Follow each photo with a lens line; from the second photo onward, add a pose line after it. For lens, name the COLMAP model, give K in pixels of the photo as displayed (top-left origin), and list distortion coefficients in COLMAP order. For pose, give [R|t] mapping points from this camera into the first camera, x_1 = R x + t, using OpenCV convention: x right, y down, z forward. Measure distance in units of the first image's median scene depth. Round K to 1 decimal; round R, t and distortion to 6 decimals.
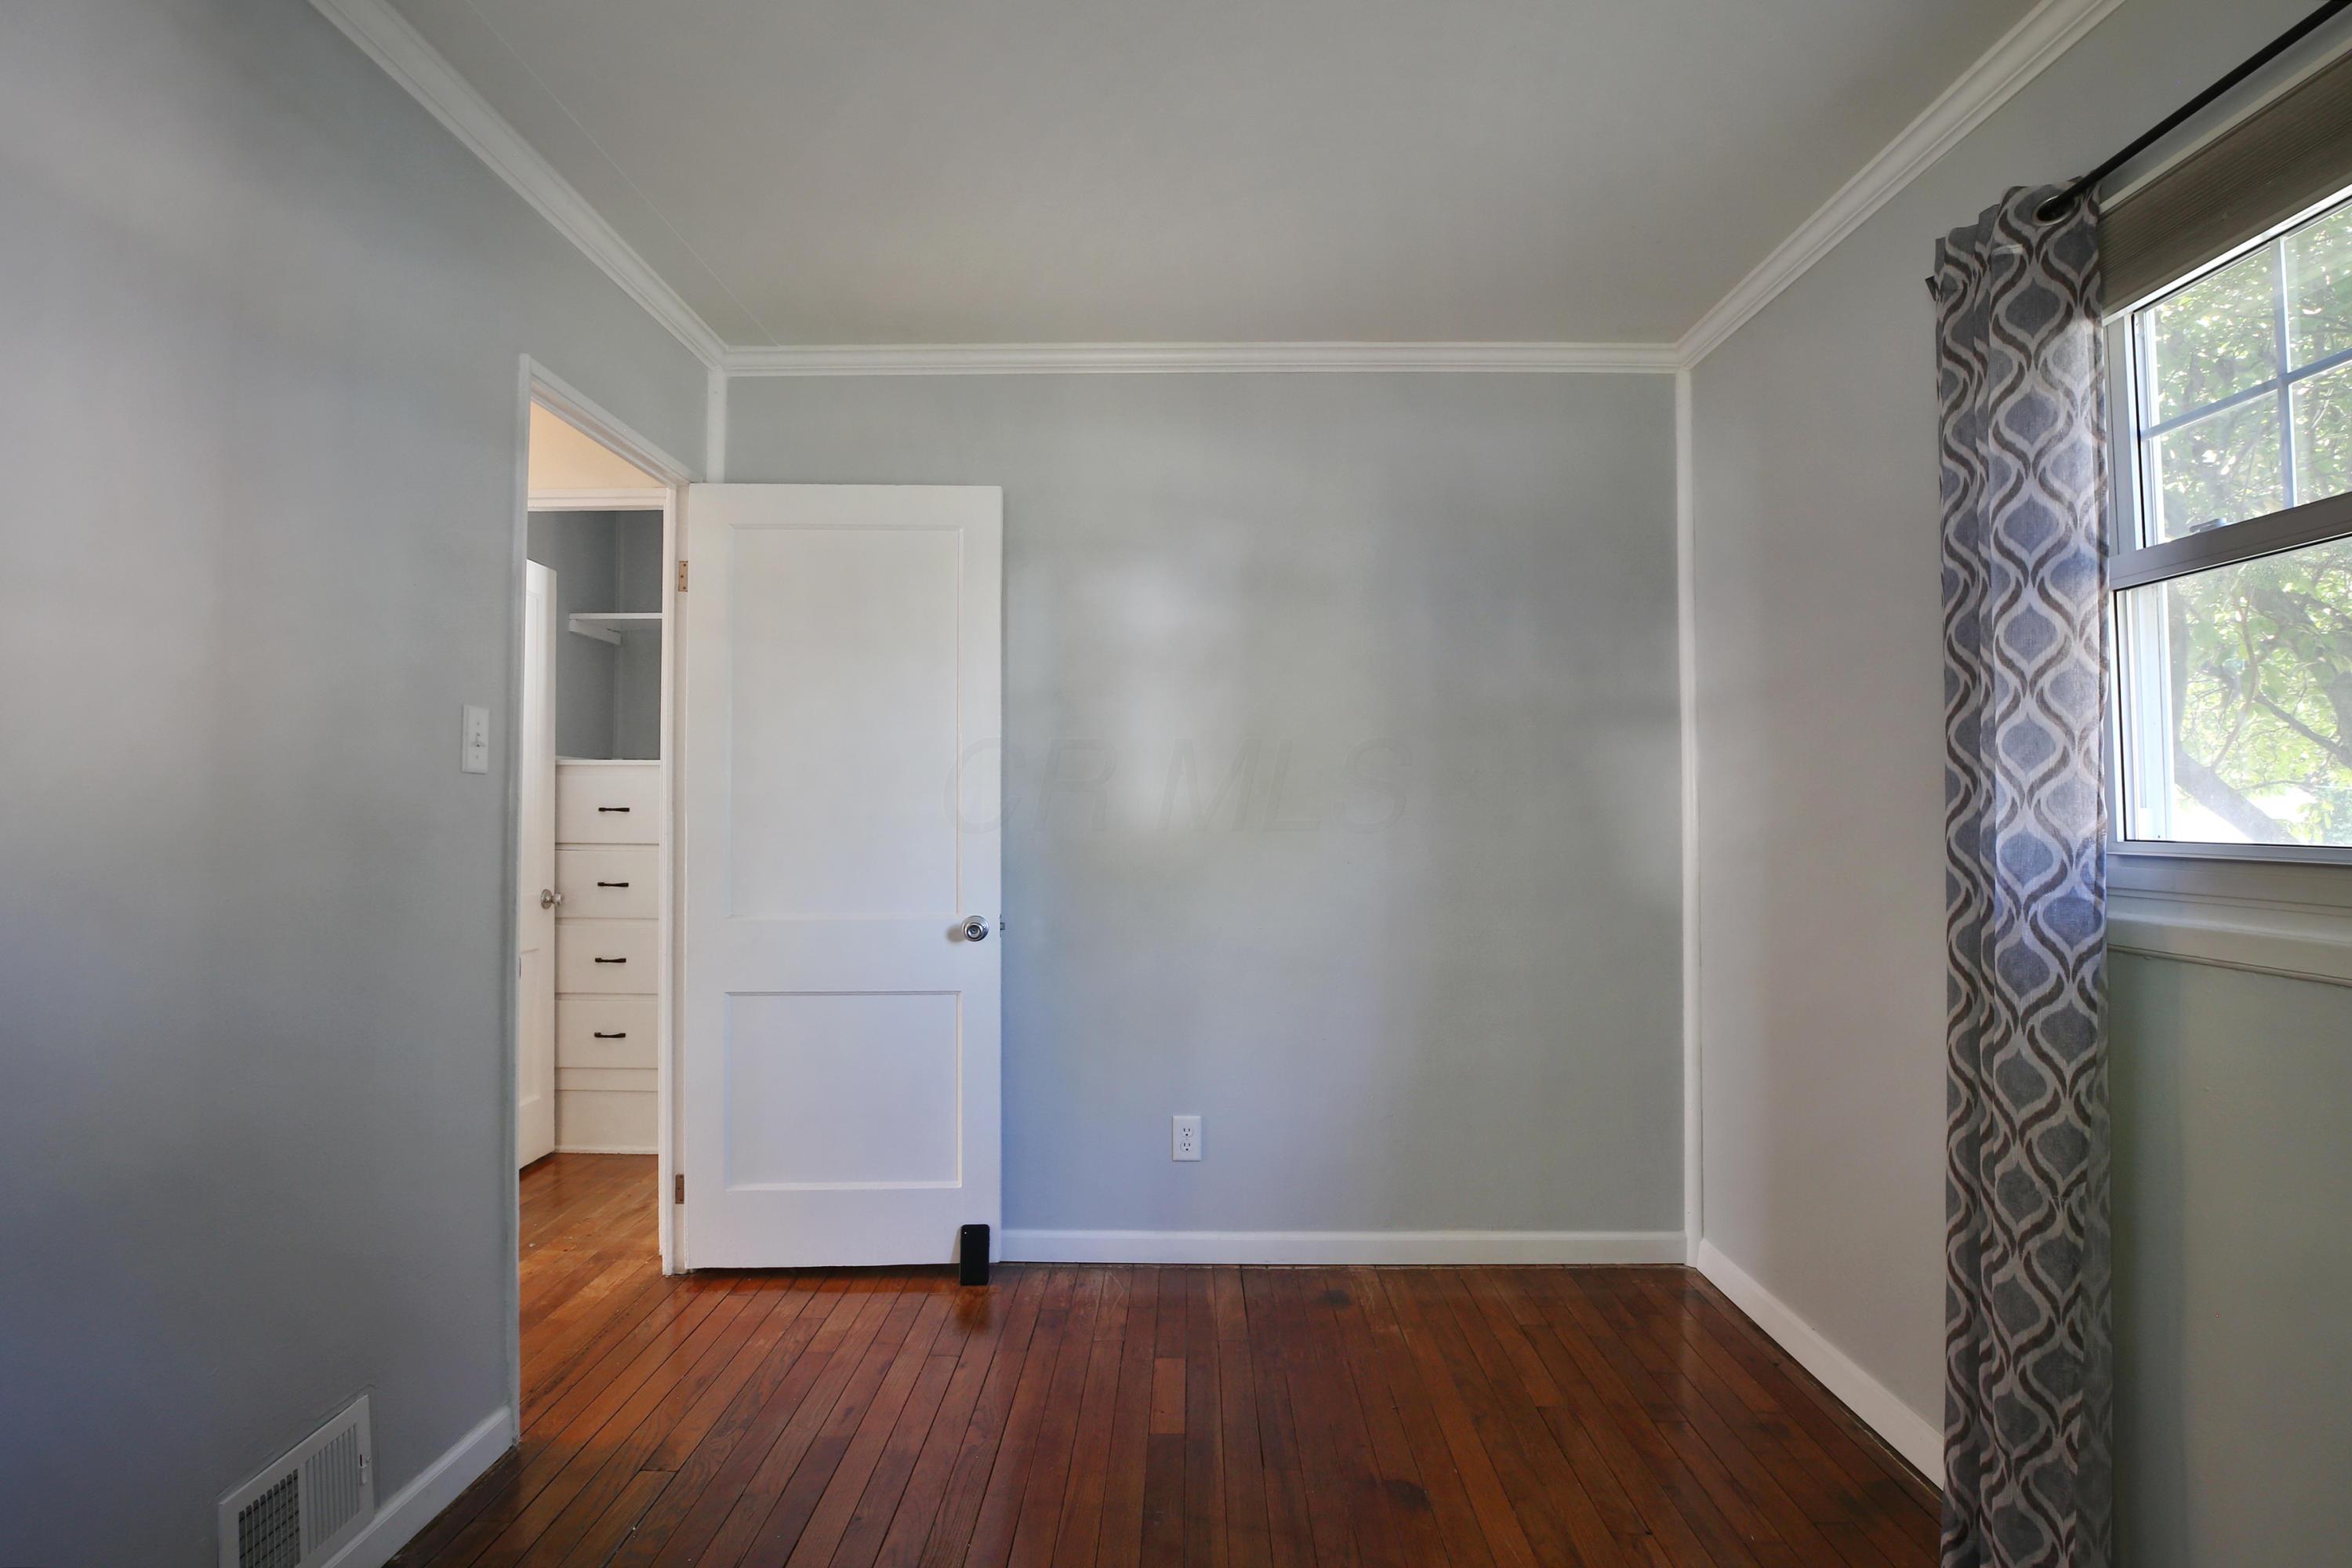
lens RADIAL K [[1172.2, 0, 1168.1], [0, 1172.2, 777.0], [0, 0, 1]] dist [-0.046233, 0.016718]
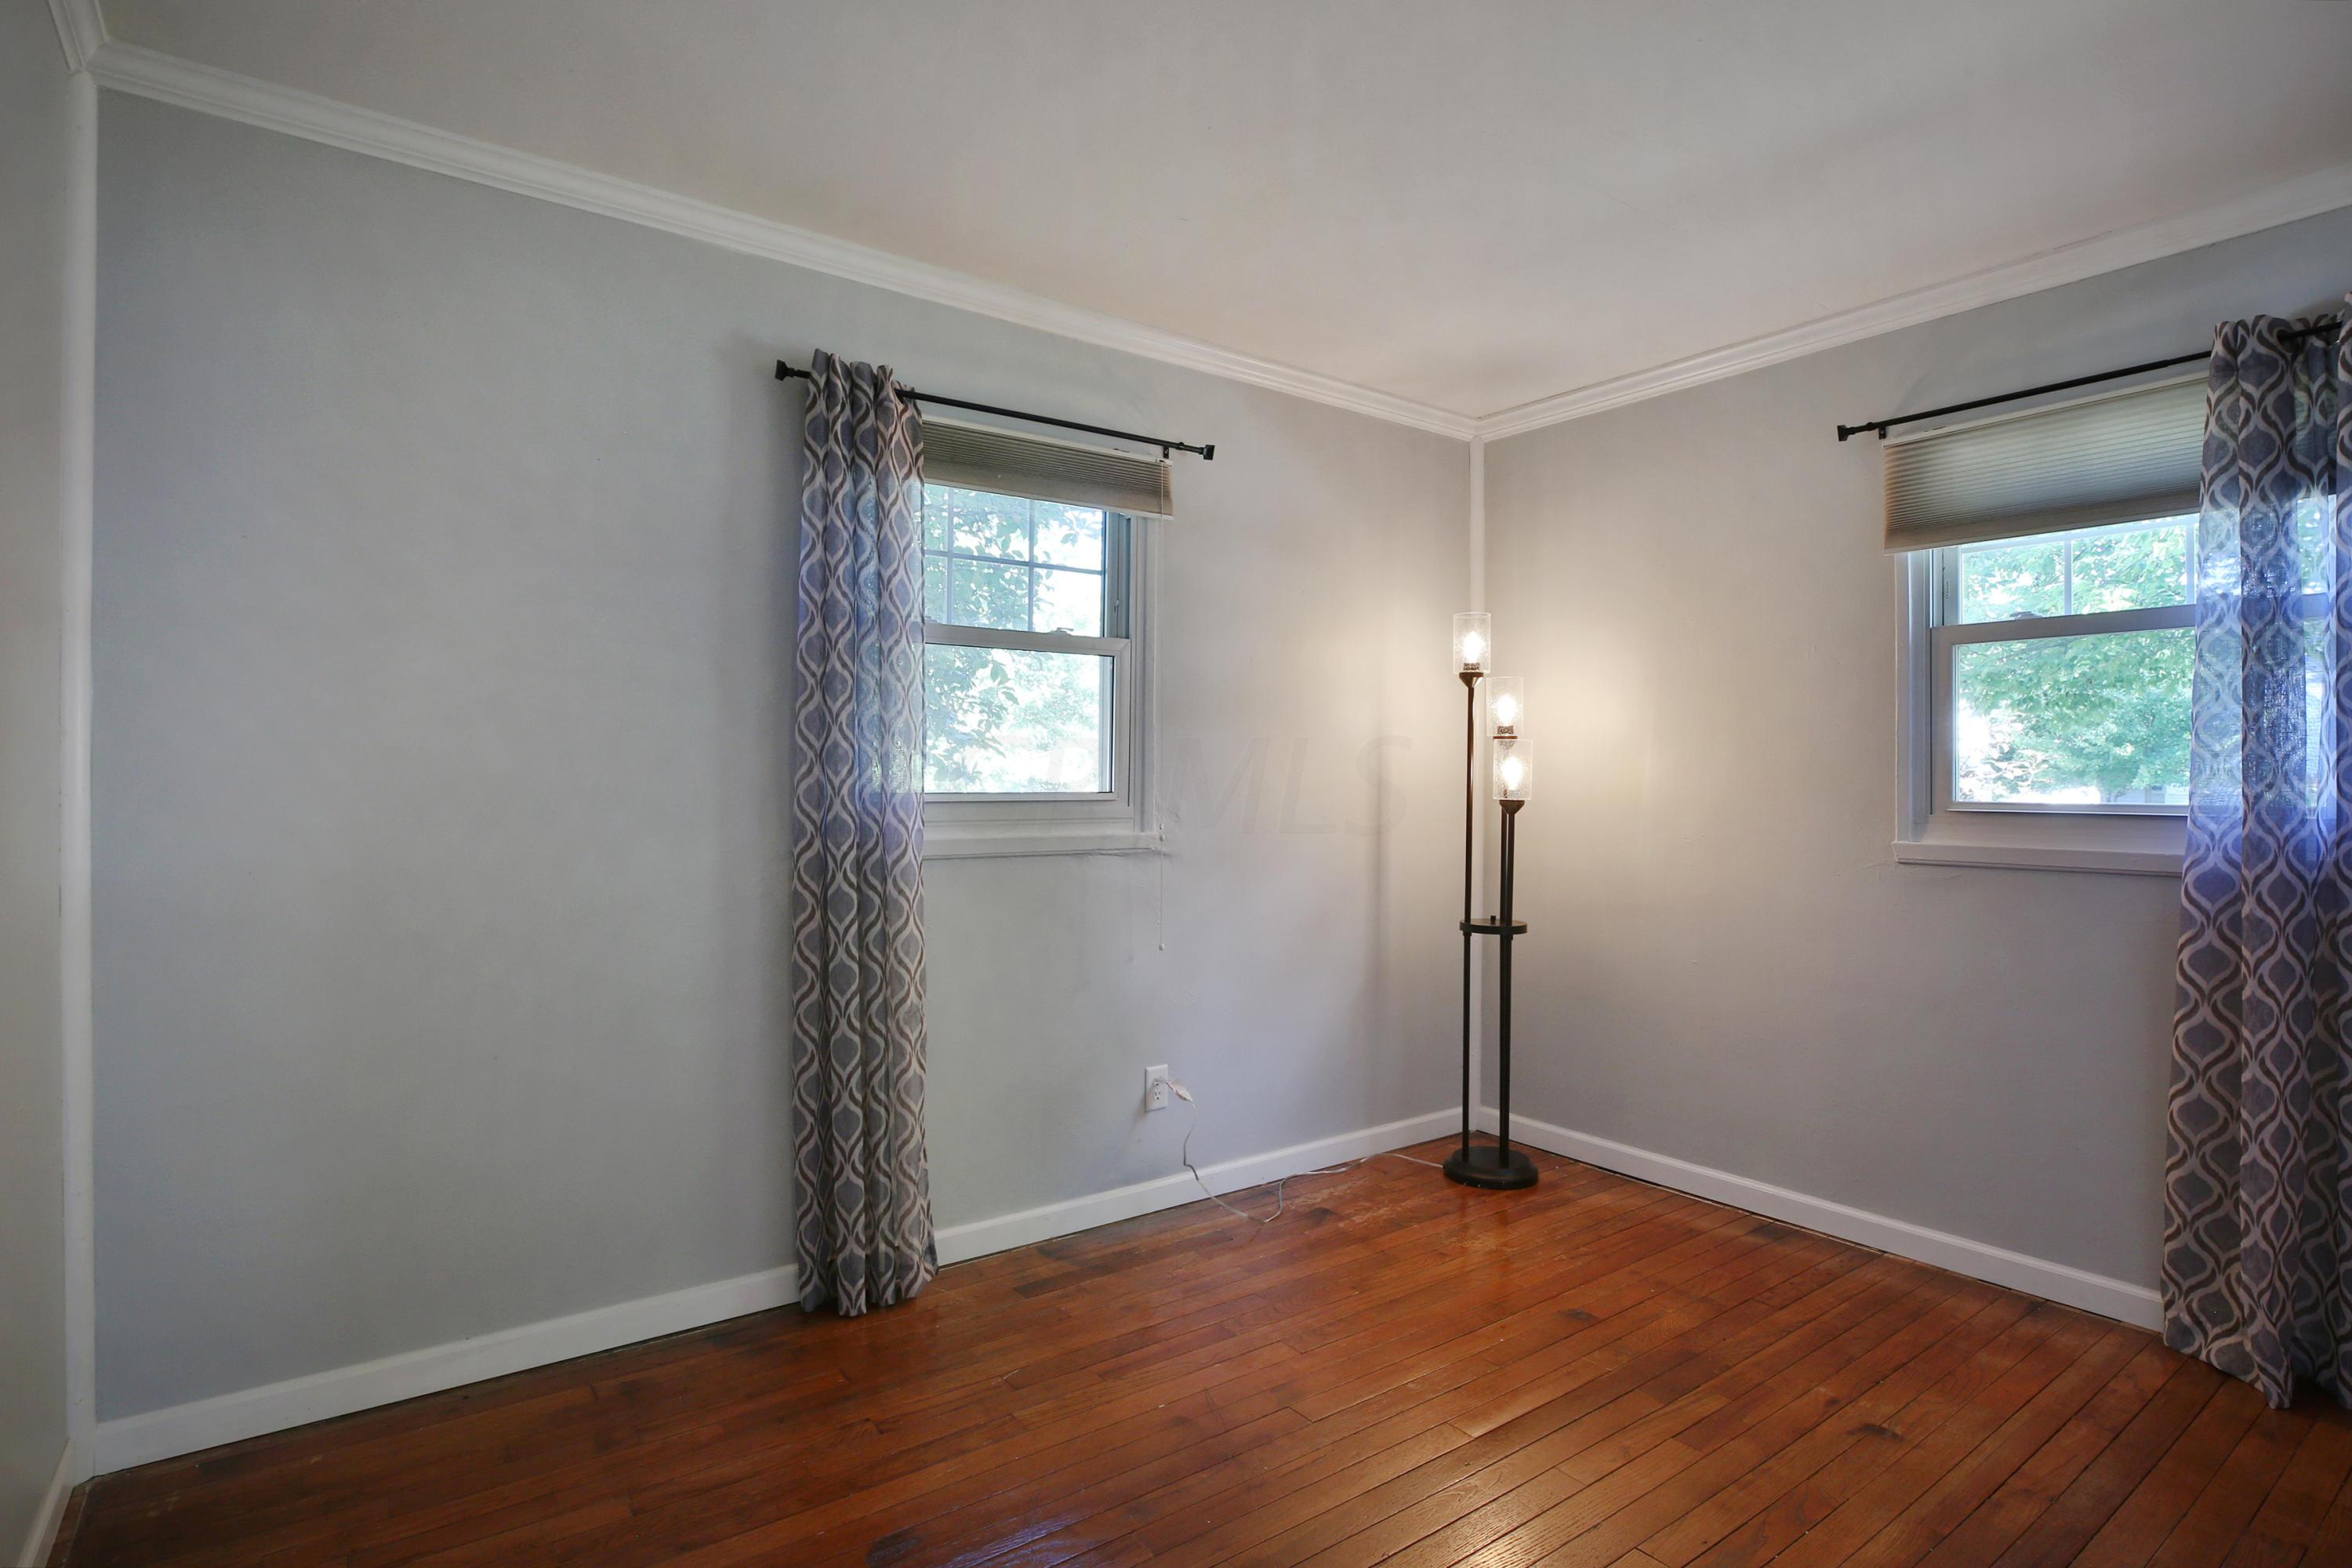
lens RADIAL K [[1172.2, 0, 1168.1], [0, 1172.2, 777.0], [0, 0, 1]] dist [-0.046233, 0.016718]
pose [[-0.605239, 0.001563, 0.796042, -0.770074], [-0.027878, 0.999343, -0.023159, 0.062539], [-0.795555, -0.036209, -0.604798, 1.722781]]
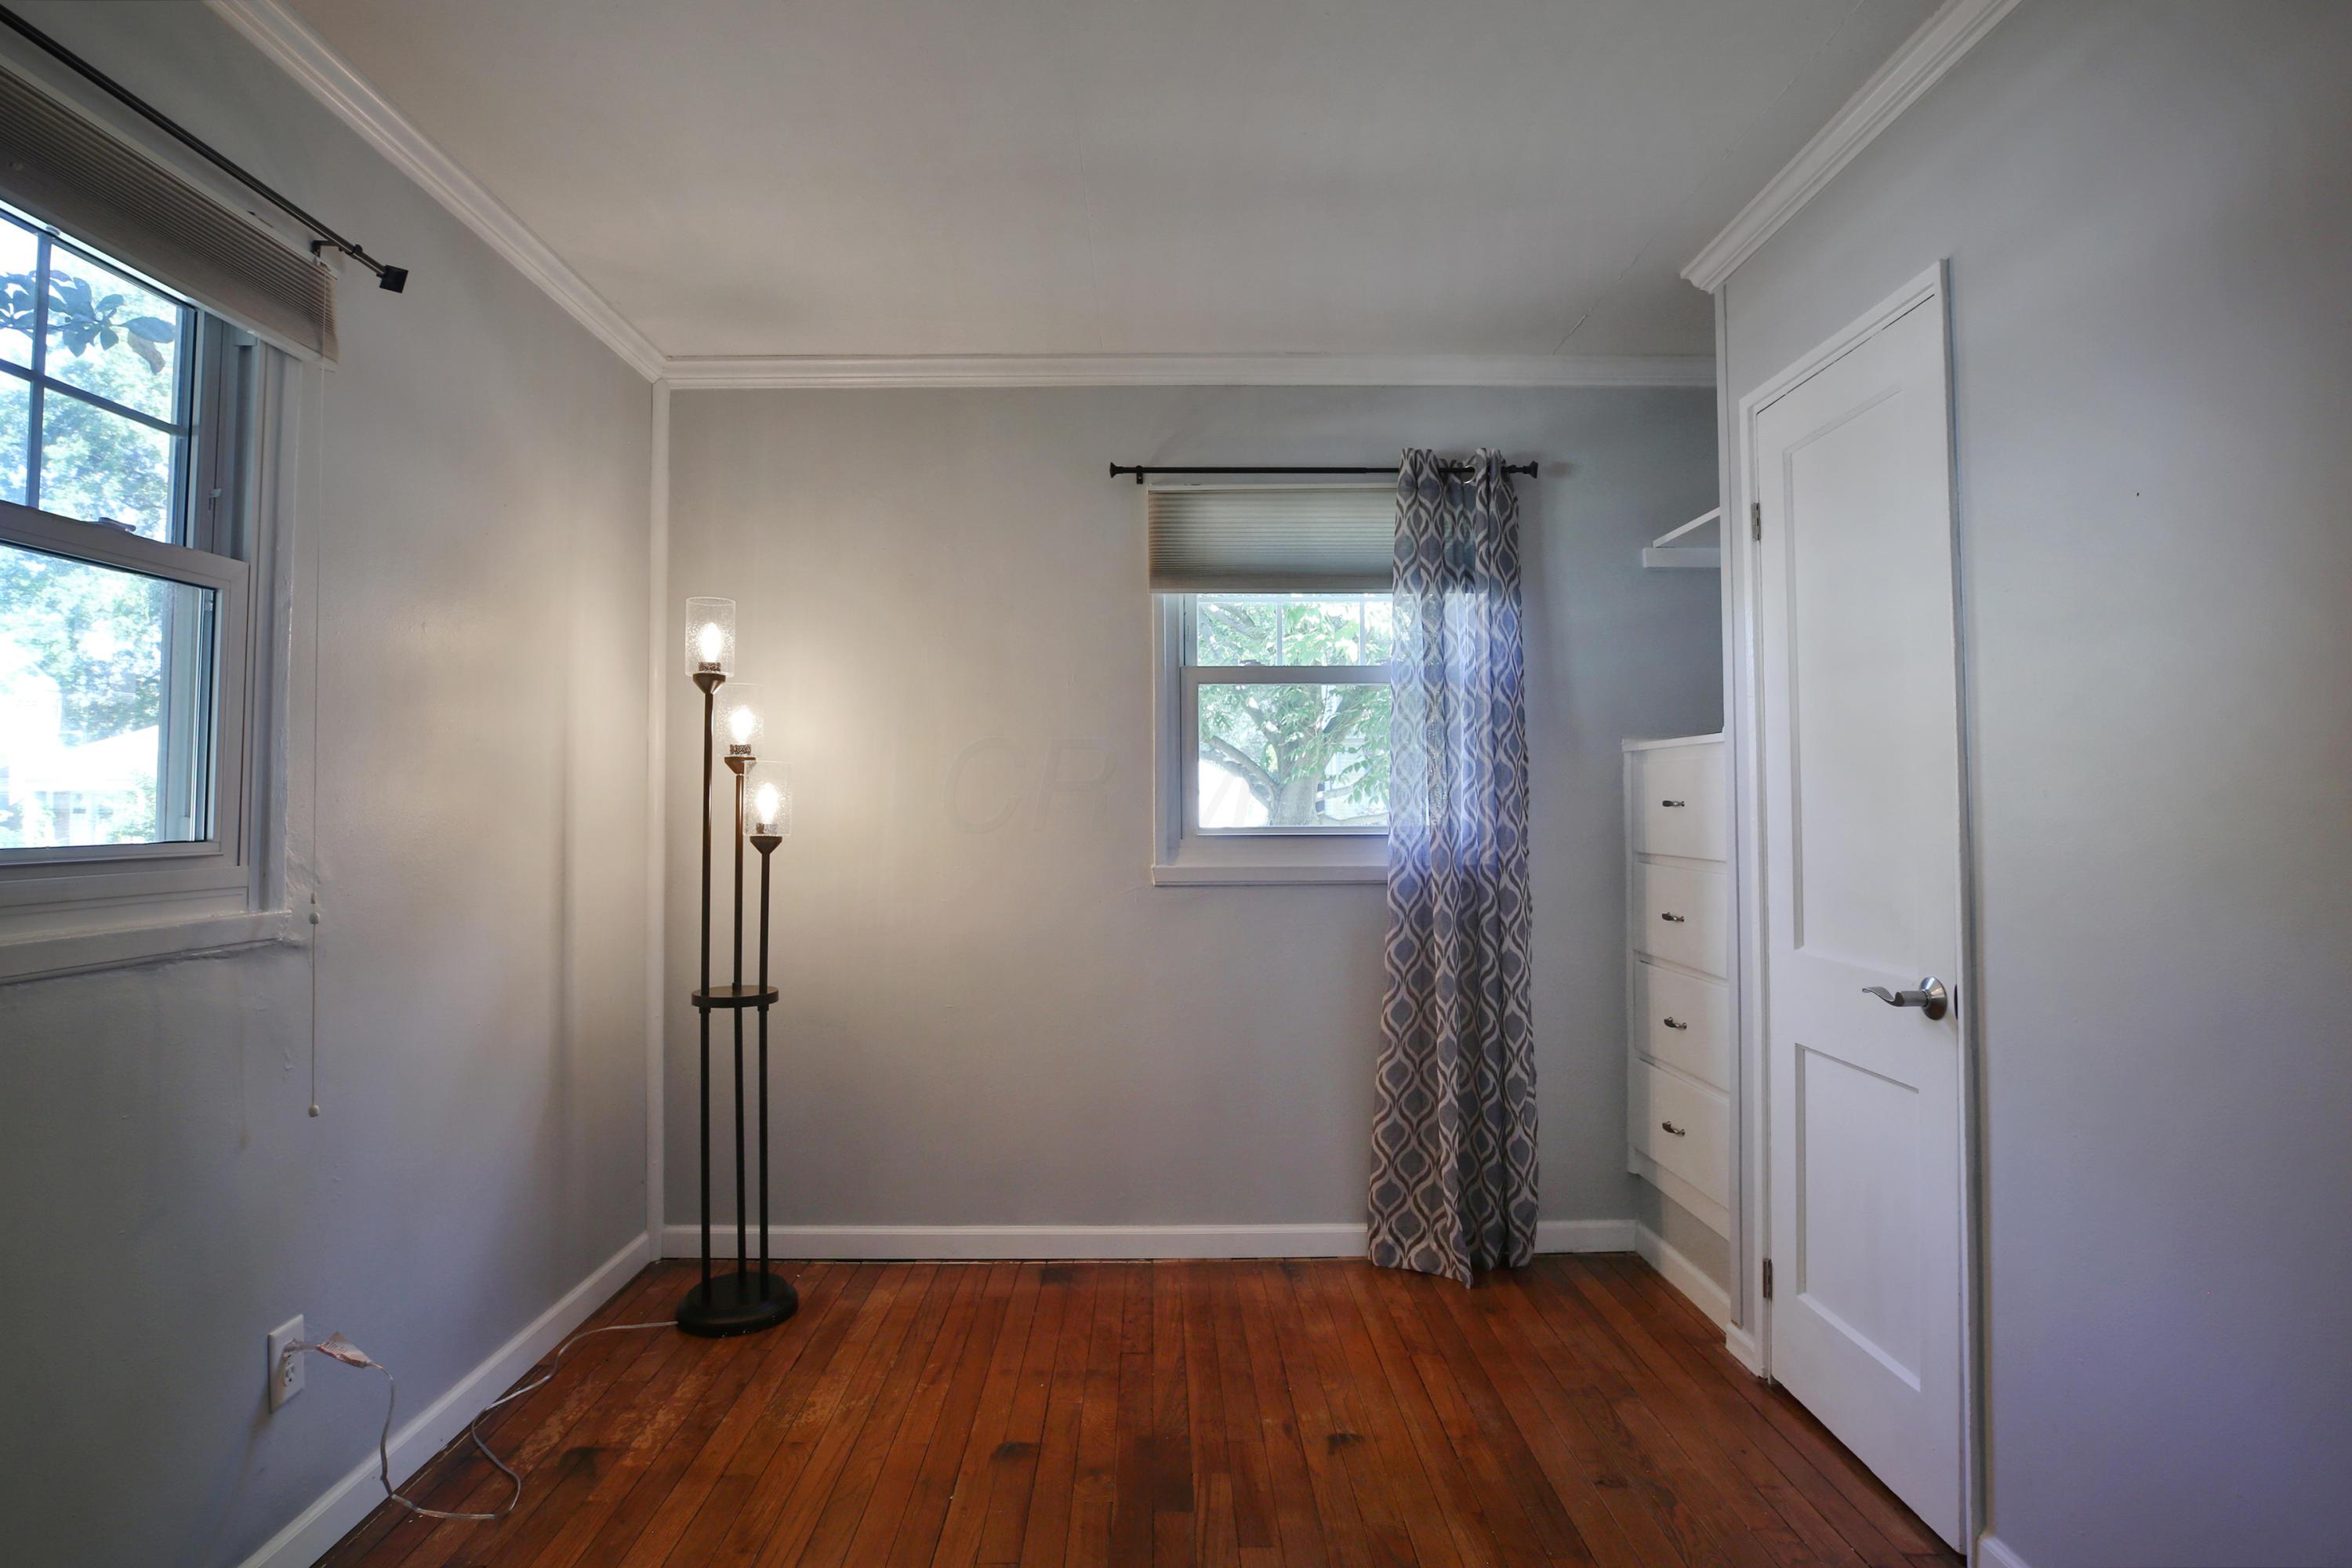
lens RADIAL K [[1172.2, 0, 1168.1], [0, 1172.2, 777.0], [0, 0, 1]] dist [-0.046233, 0.016718]
pose [[-0.999744, 0.007251, -0.021448, 0.064732], [0.008459, 0.998351, -0.056781, 0.052389], [0.021001, -0.056948, -0.998156, 1.654869]]
